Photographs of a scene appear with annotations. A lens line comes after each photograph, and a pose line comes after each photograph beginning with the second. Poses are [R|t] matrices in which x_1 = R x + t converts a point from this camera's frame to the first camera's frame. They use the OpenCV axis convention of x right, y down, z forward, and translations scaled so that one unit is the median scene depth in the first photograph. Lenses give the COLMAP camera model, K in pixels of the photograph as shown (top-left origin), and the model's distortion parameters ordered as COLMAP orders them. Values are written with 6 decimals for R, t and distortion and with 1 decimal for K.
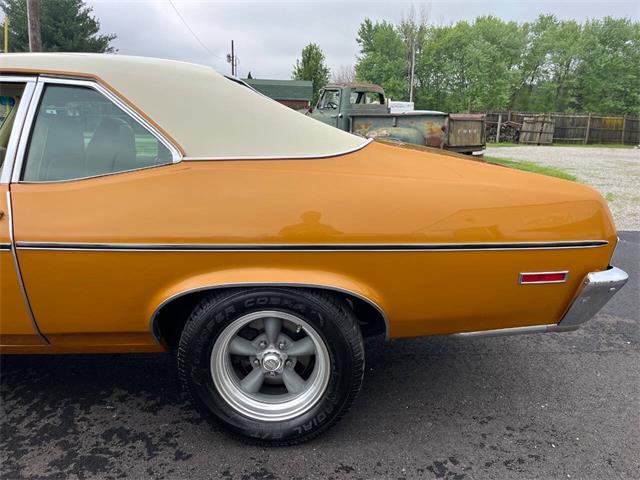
lens RADIAL K [[485.3, 0, 319.0], [0, 485.3, 240.4], [0, 0, 1]] dist [0.085484, -0.115274]
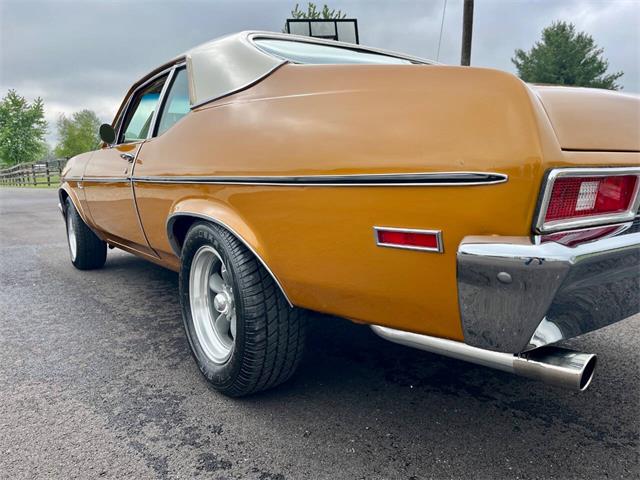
lens RADIAL K [[485.3, 0, 322.6], [0, 485.3, 241.0], [0, 0, 1]] dist [0.085484, -0.115274]
pose [[0.588344, 0.098204, -0.802626, 0.049752], [-0.170439, 0.985359, -0.004374, 0.005626], [0.790444, 0.139372, 0.596467, 0.033176]]
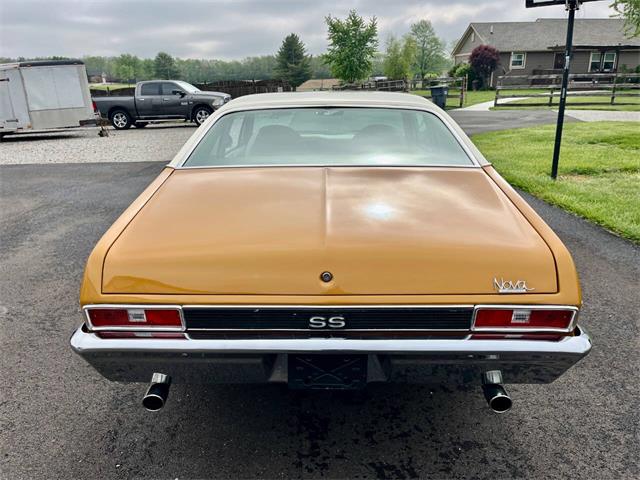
lens RADIAL K [[485.3, 0, 321.6], [0, 485.3, 246.2], [0, 0, 1]] dist [0.085484, -0.115274]
pose [[-0.004332, 0.305483, -0.952188, 0.085806], [-0.226677, 0.927110, 0.298469, -0.029103], [0.973960, 0.217132, 0.065230, 0.079300]]
